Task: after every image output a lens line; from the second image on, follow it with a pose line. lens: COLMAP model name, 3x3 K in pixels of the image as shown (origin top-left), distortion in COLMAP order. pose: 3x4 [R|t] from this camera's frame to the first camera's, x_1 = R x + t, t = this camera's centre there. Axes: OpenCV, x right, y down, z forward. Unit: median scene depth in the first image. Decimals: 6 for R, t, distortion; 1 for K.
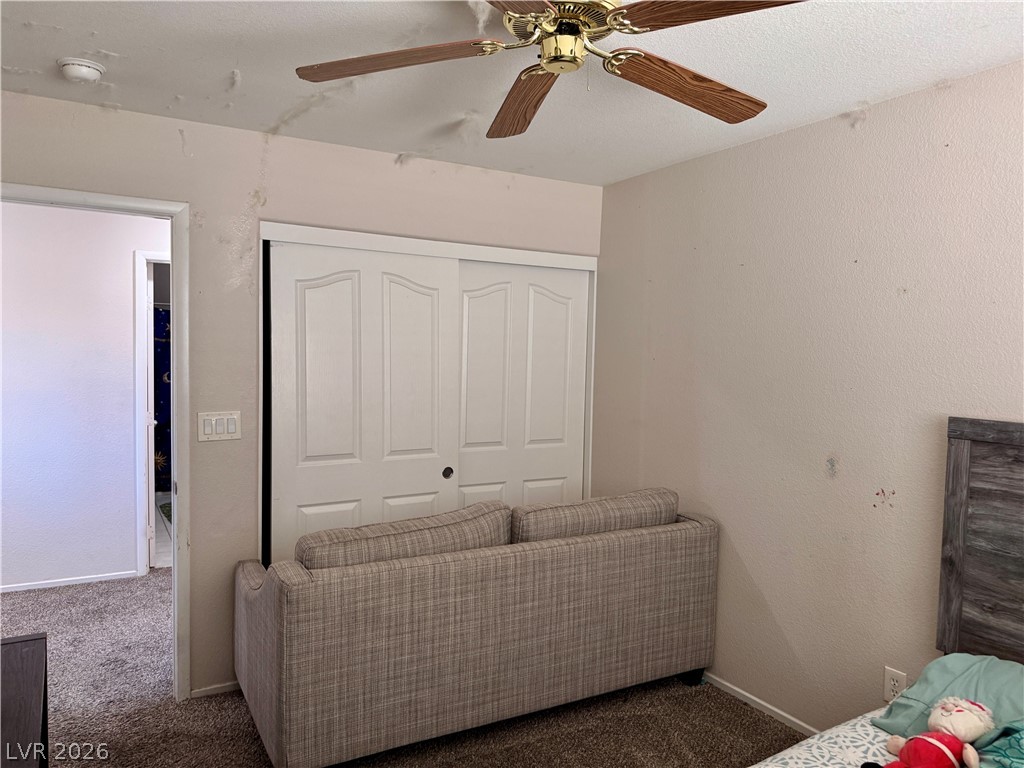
lens RADIAL K [[713.2, 0, 511.6], [0, 713.2, 391.4], [0, 0, 1]] dist [0.057029, -0.047161]
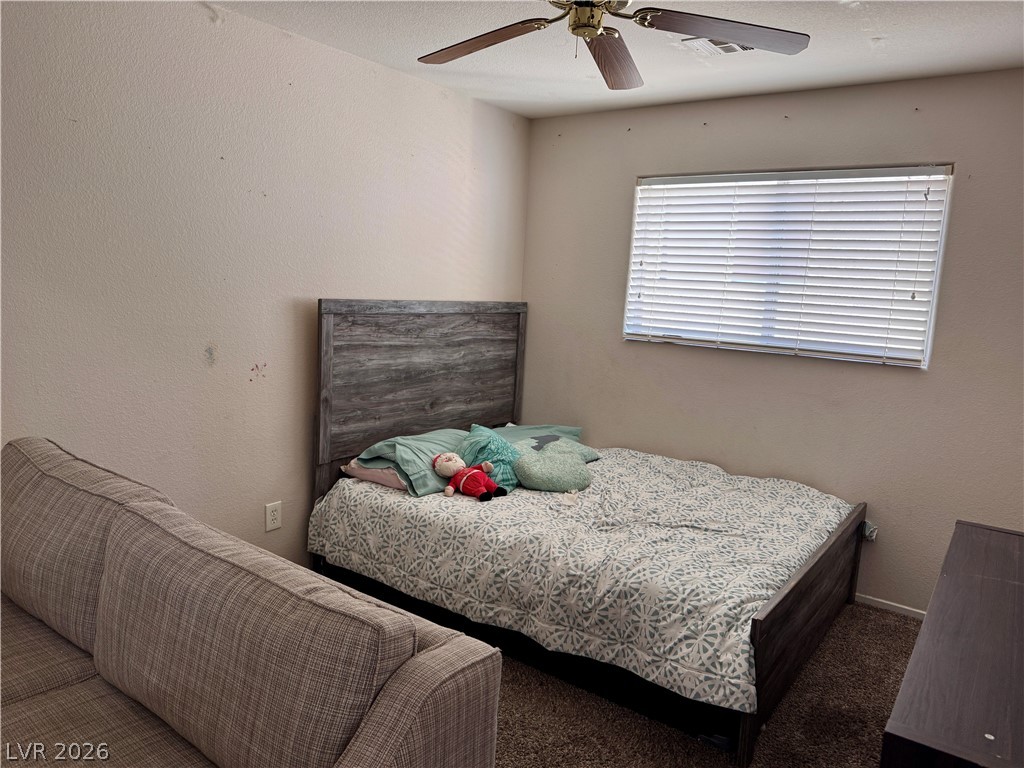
lens RADIAL K [[713.2, 0, 511.9], [0, 713.2, 378.8], [0, 0, 1]] dist [0.057029, -0.047161]
pose [[-0.389541, -0.157950, 0.907364, -0.842245], [-0.003347, 0.985421, 0.170101, -0.050630], [-0.921003, 0.063225, -0.384391, 1.240403]]
